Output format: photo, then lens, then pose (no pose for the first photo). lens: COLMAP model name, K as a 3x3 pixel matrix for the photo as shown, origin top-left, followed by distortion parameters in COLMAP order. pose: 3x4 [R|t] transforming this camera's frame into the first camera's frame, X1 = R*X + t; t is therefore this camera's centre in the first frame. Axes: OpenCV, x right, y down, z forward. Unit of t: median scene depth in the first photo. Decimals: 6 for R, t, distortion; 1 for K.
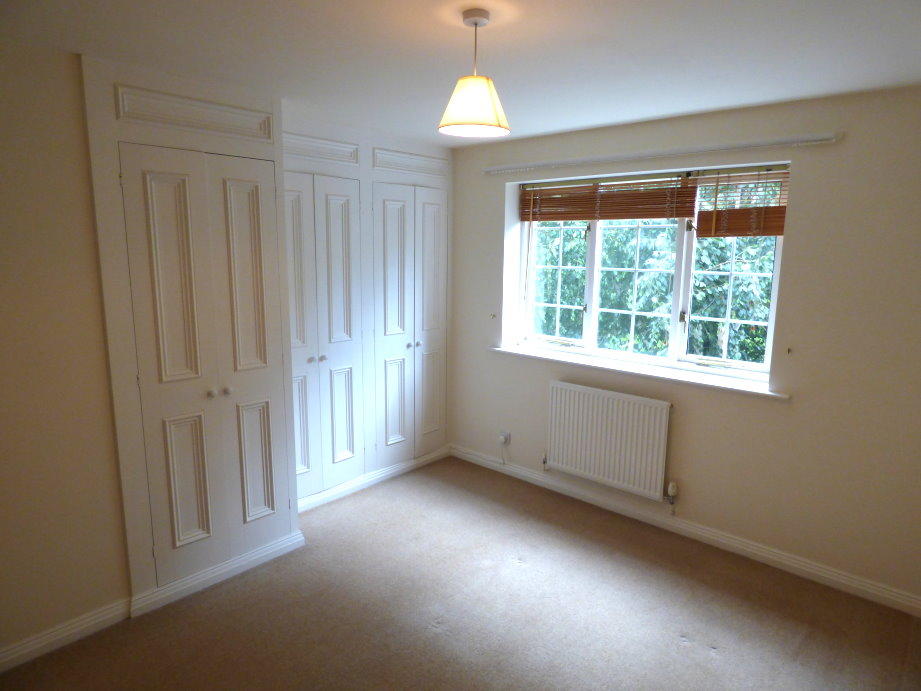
lens RADIAL K [[567.6, 0, 460.5], [0, 567.6, 345.5], [0, 0, 1]] dist [0.001450, -0.000461]
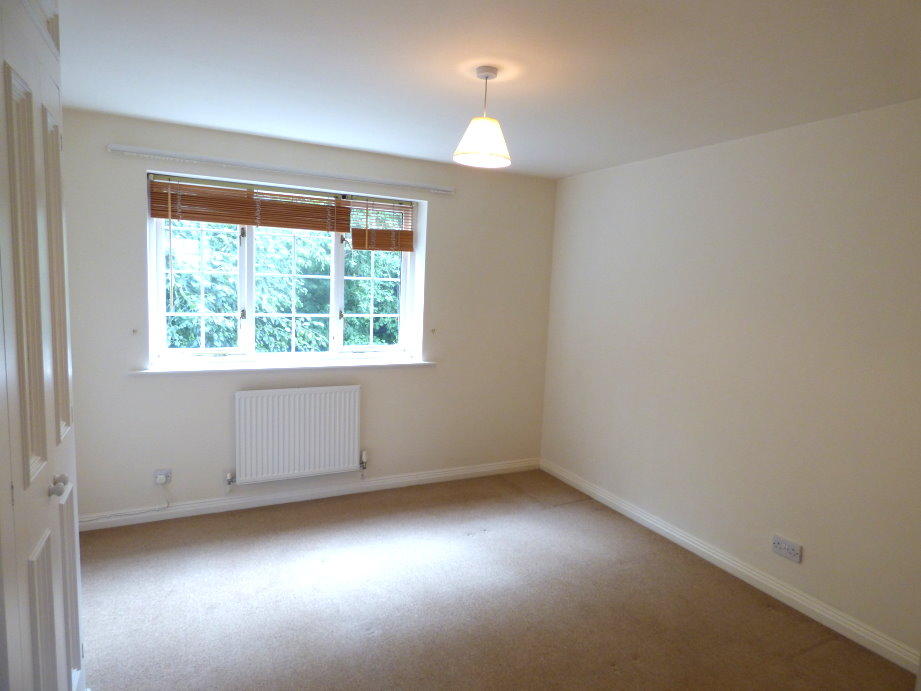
lens RADIAL K [[567.6, 0, 460.5], [0, 567.6, 345.5], [0, 0, 1]] dist [0.001450, -0.000461]
pose [[0.362547, -0.109068, 0.925561, -0.608647], [0.120192, 0.990307, 0.069618, -0.038735], [-0.924183, 0.086006, 0.372142, 0.320225]]
